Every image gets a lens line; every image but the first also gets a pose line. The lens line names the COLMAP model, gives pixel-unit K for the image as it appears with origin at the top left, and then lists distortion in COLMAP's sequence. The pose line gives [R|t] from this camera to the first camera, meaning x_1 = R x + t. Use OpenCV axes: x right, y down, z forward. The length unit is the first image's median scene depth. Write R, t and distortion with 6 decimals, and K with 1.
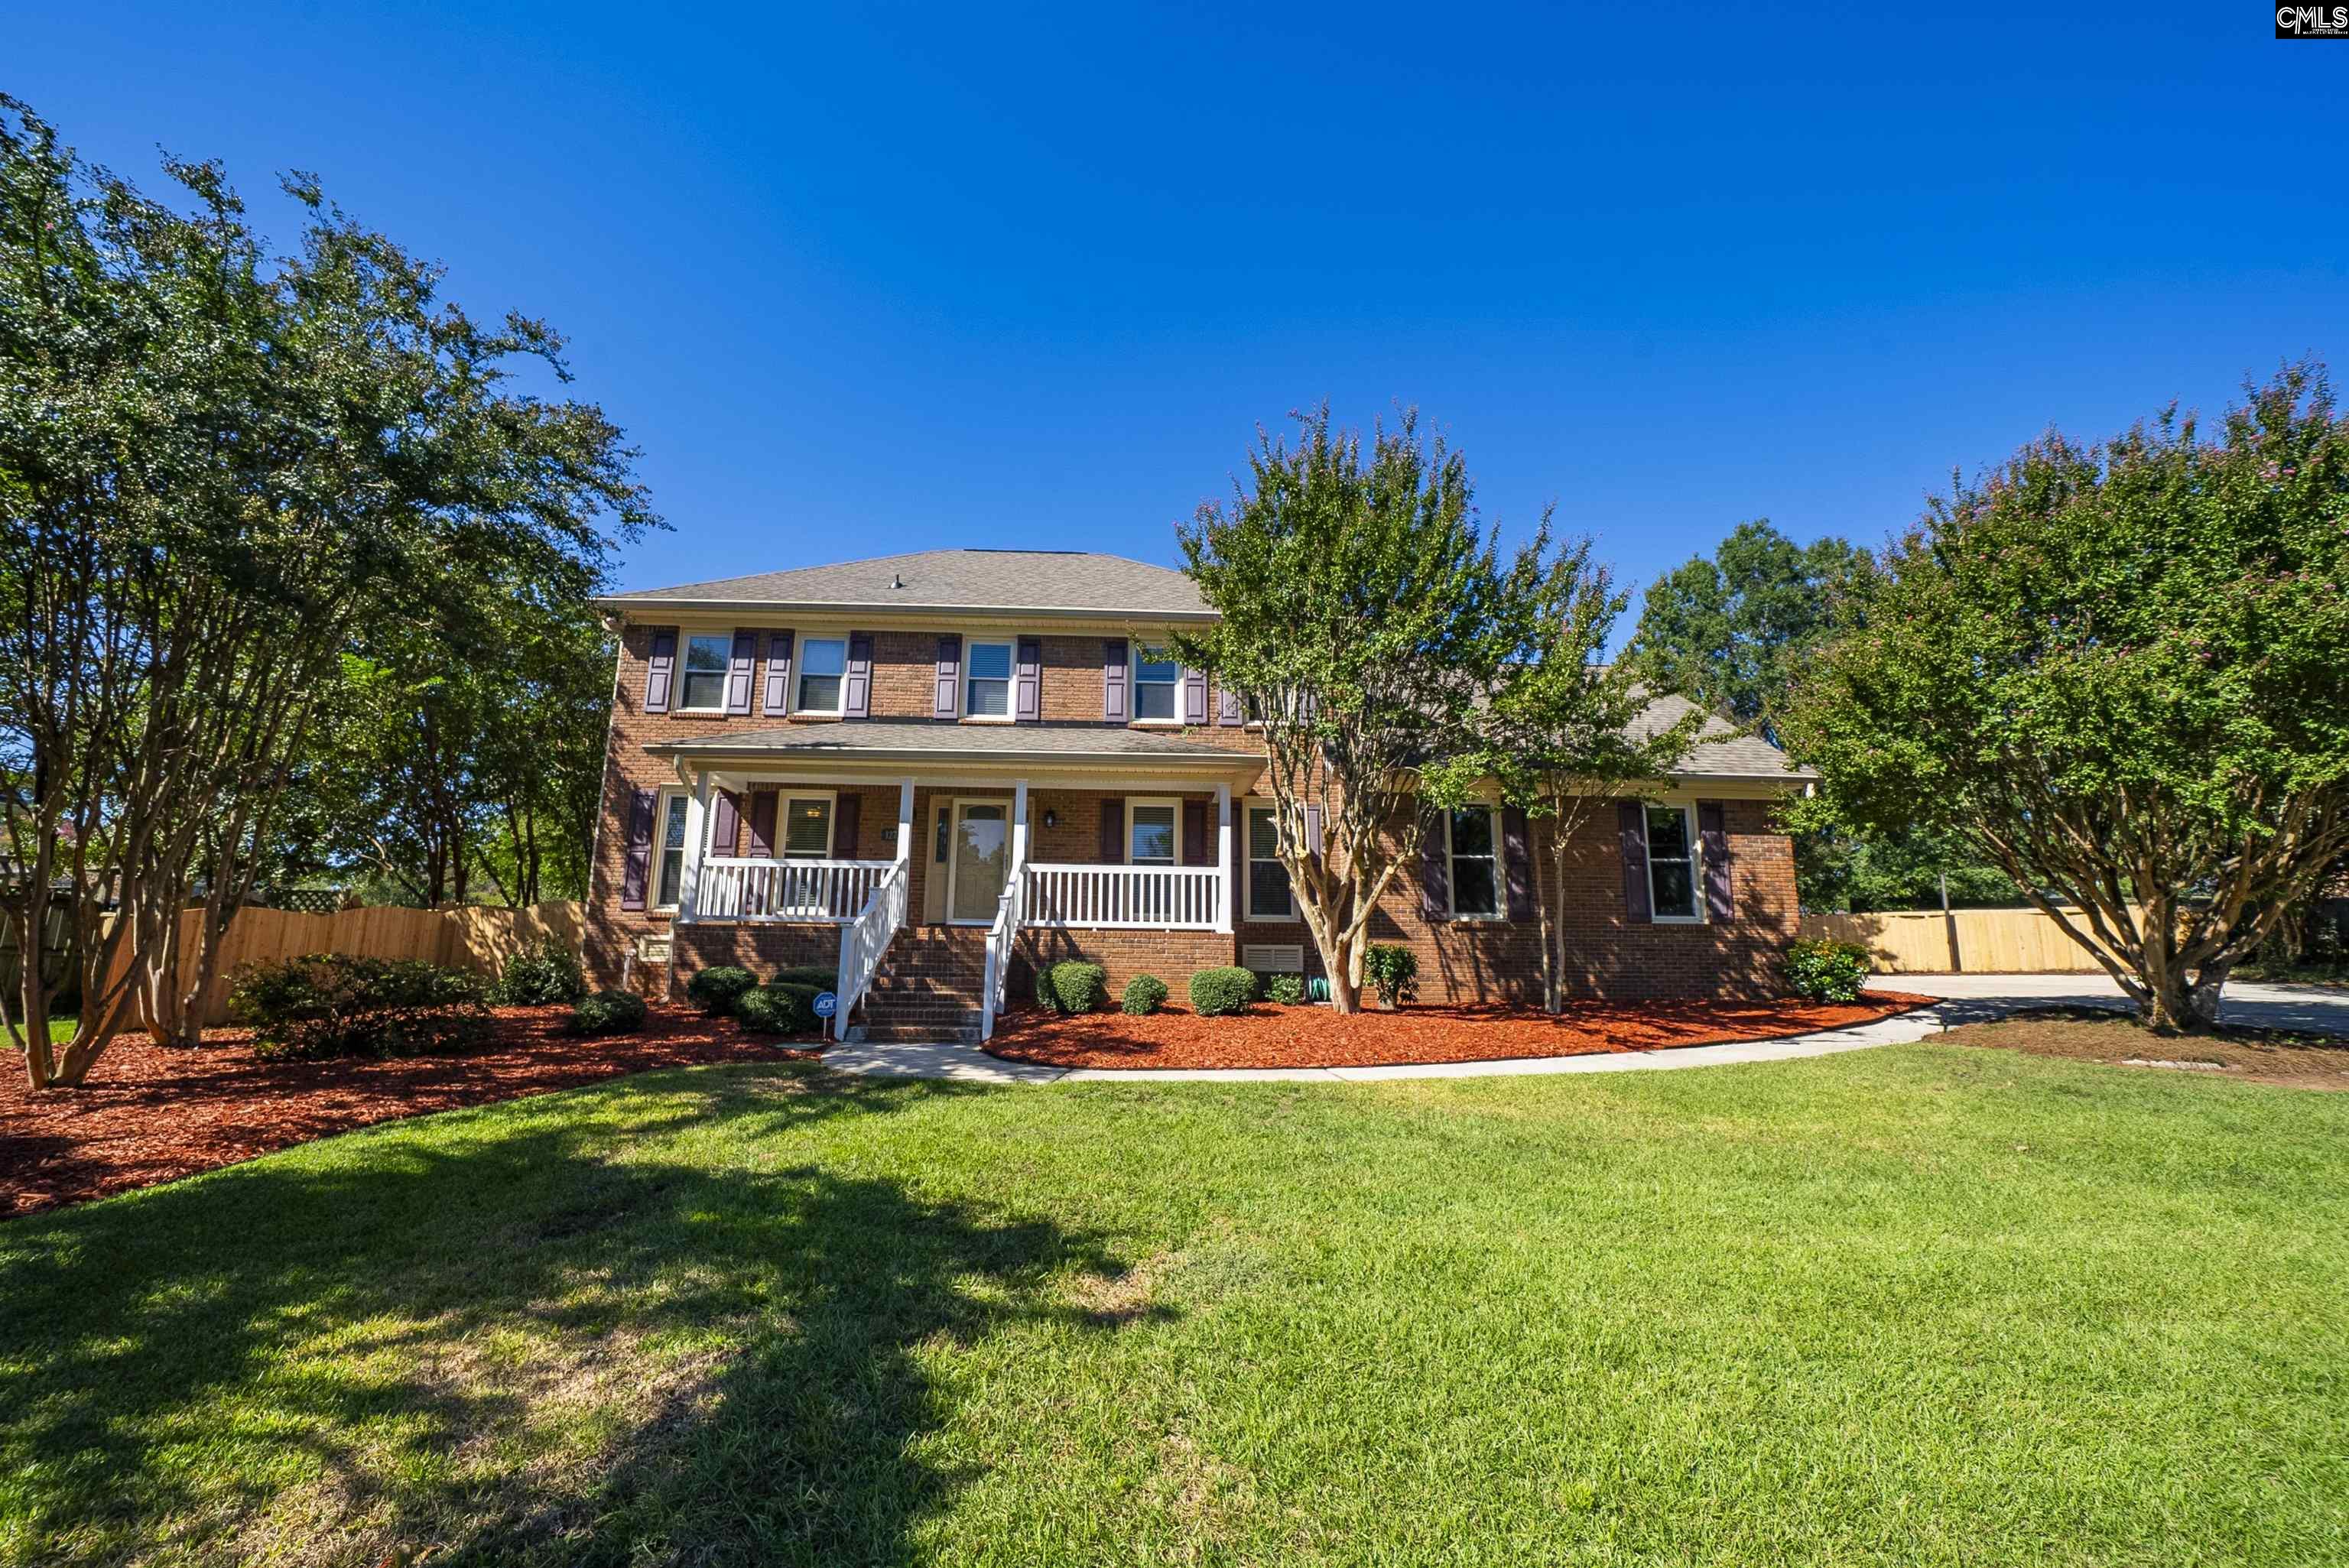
lens RADIAL K [[872.4, 0, 1174.5], [0, 872.4, 784.0], [0, 0, 1]] dist [-0.028888, -0.000148]
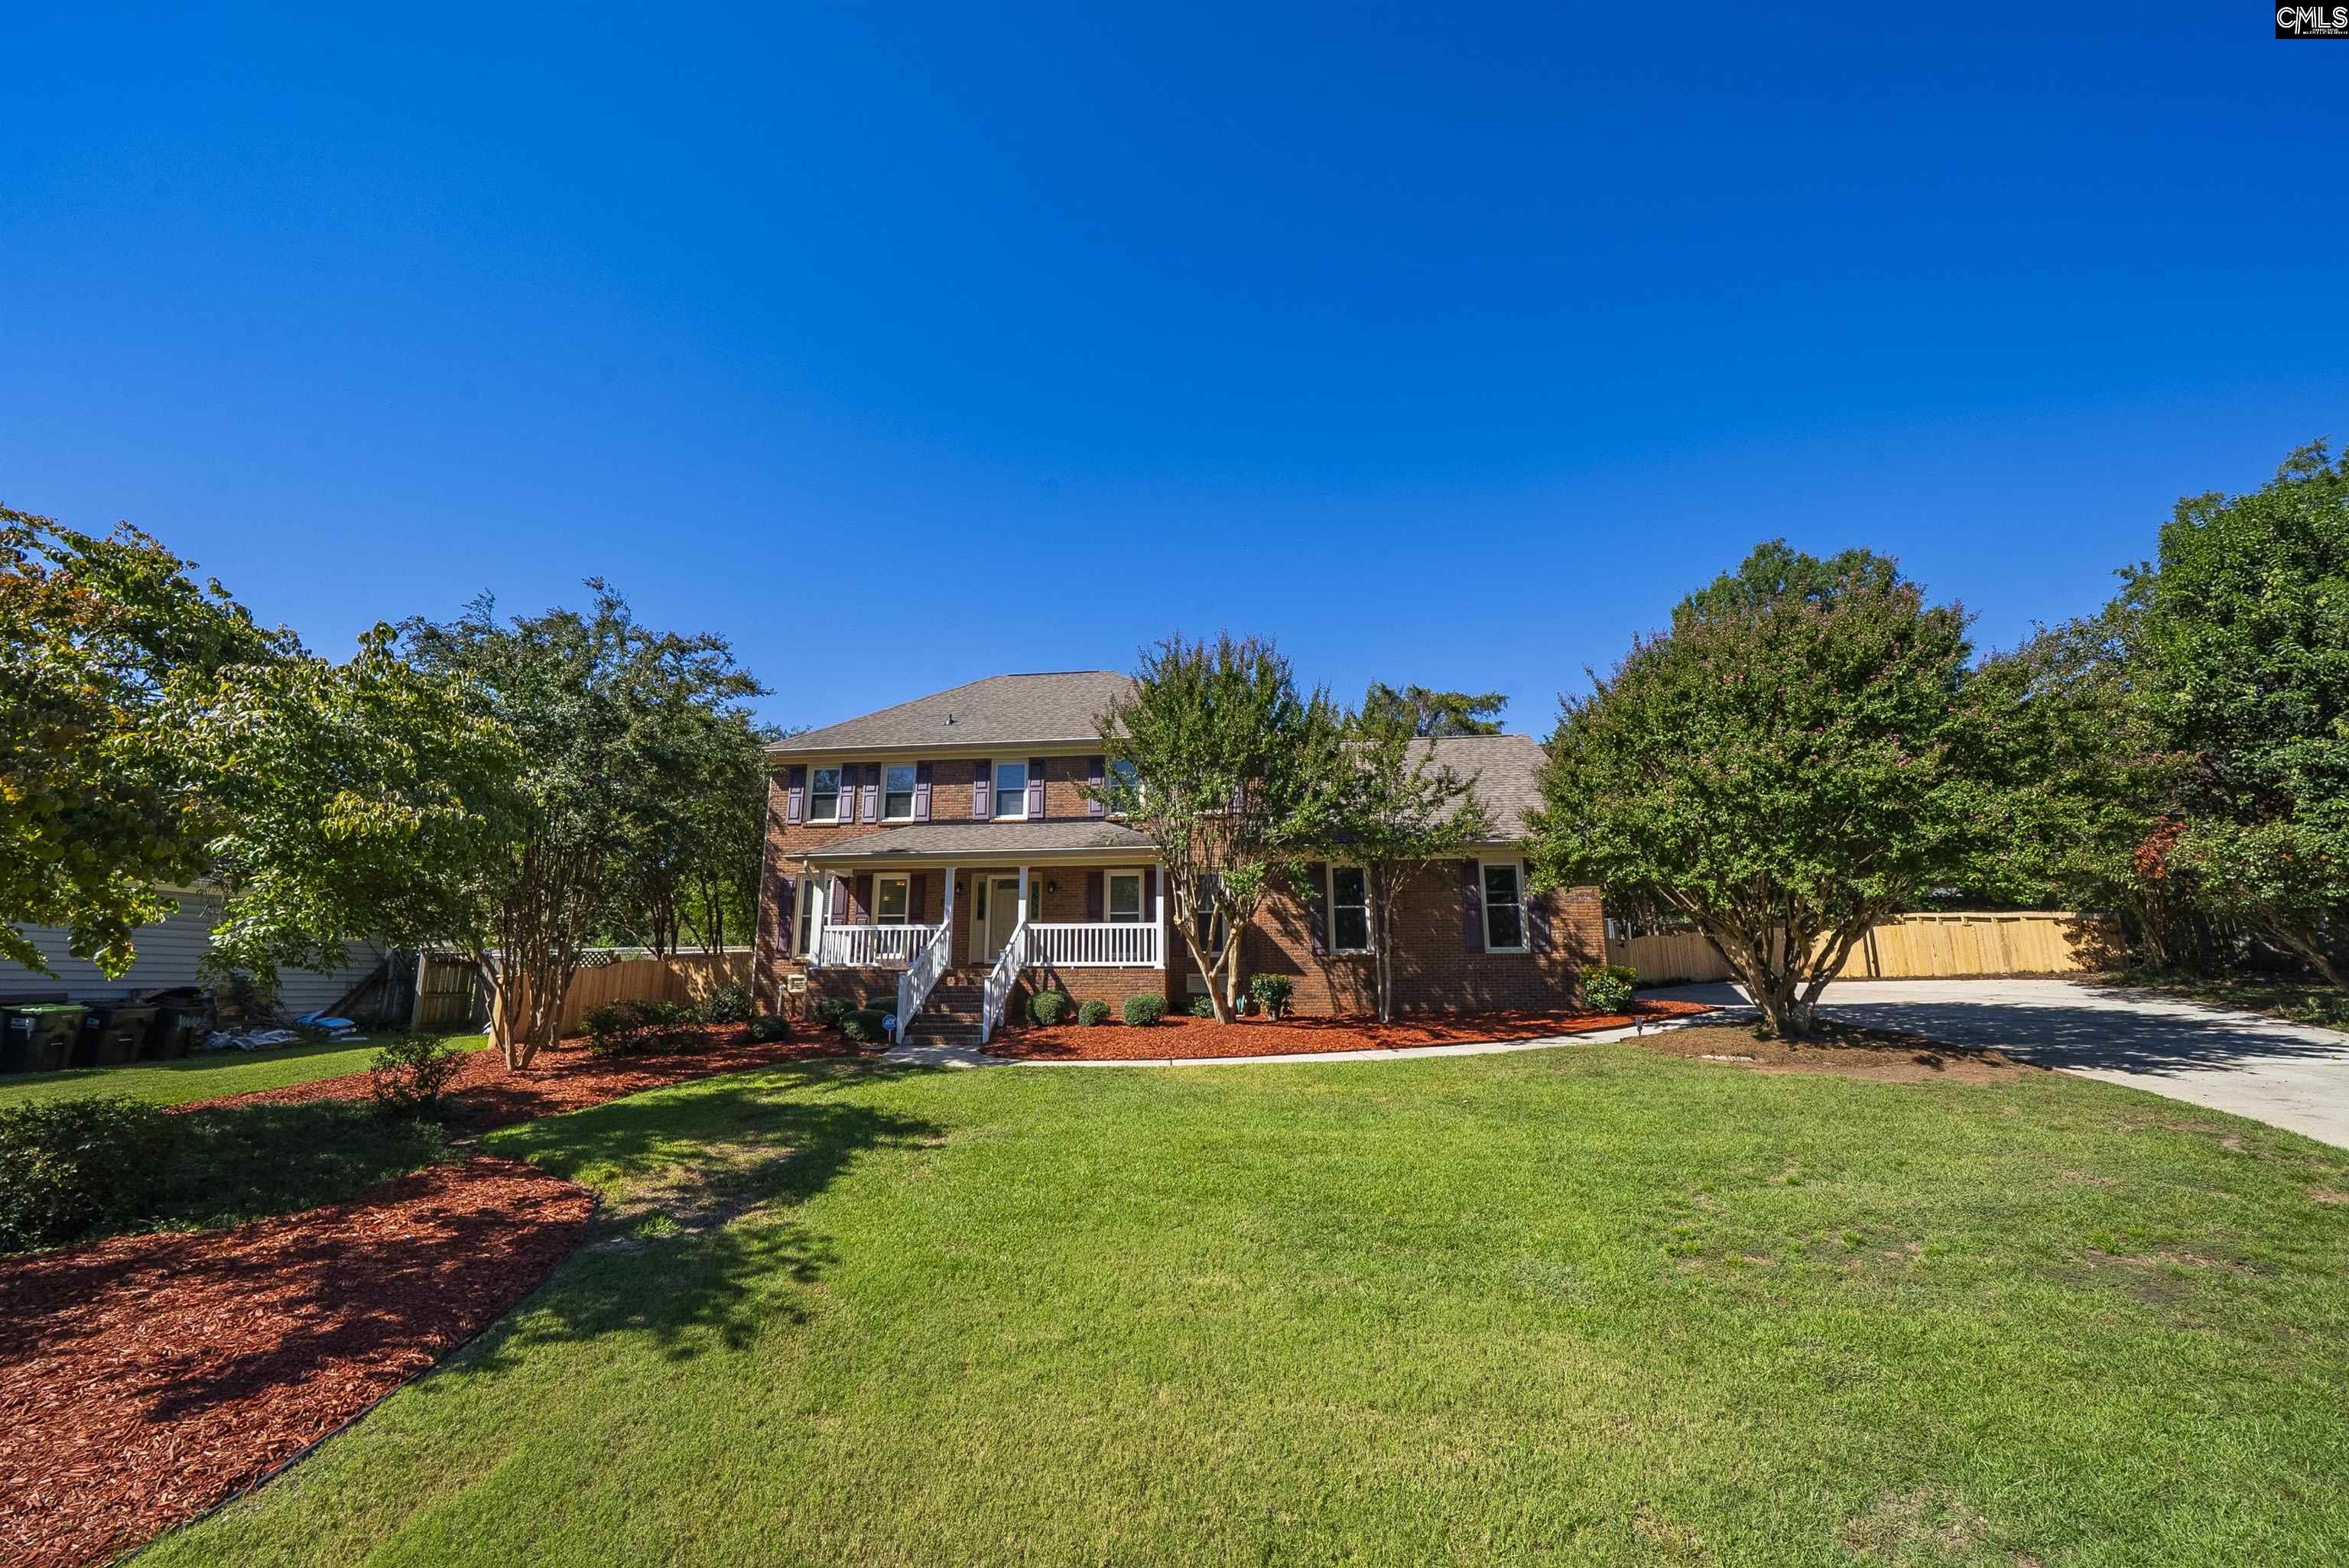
lens RADIAL K [[839.0, 0, 1175.9], [0, 839.0, 752.5], [0, 0, 1]] dist [-0.025919, -0.000043]
pose [[0.989959, -0.051831, -0.131512, 0.342403], [0.045604, 0.997711, -0.049931, -0.141048], [0.133799, 0.043432, 0.990056, -0.476758]]
